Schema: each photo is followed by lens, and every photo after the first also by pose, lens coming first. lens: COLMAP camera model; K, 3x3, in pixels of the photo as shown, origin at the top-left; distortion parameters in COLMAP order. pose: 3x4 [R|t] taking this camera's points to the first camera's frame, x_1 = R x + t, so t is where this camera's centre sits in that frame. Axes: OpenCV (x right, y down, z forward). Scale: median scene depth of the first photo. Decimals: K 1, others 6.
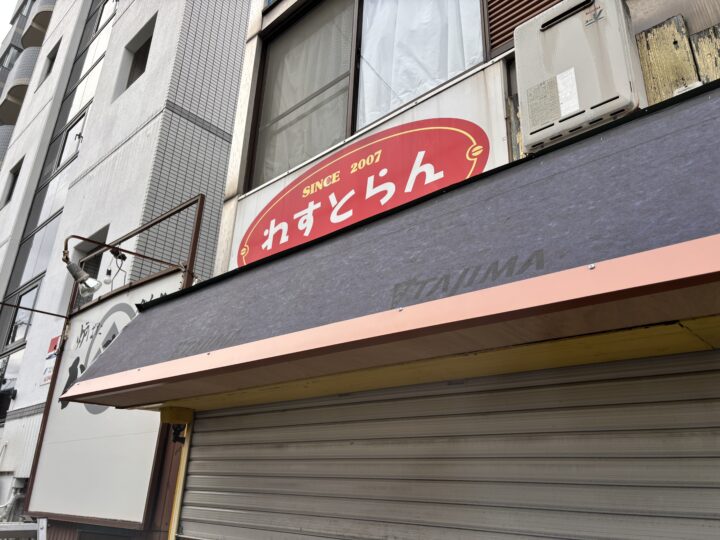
lens RADIAL K [[550.2, 0, 359.4], [0, 550.2, 274.6], [0, 0, 1]] dist [0.057627, -0.071037]
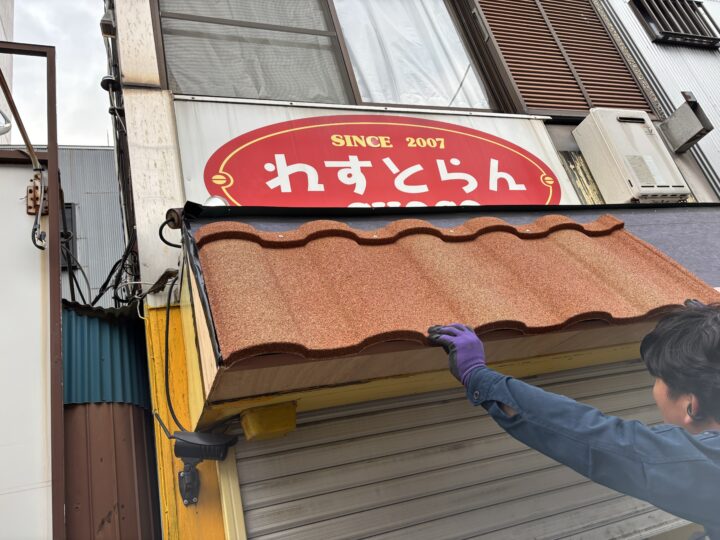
lens RADIAL K [[535.0, 0, 353.3], [0, 535.0, 281.1], [0, 0, 1]] dist [0.041706, -0.034764]
pose [[0.457516, 0.217229, 0.862259, -0.711242], [-0.099139, 0.976116, -0.193309, 0.194998], [-0.883658, 0.002958, 0.468124, 0.623528]]
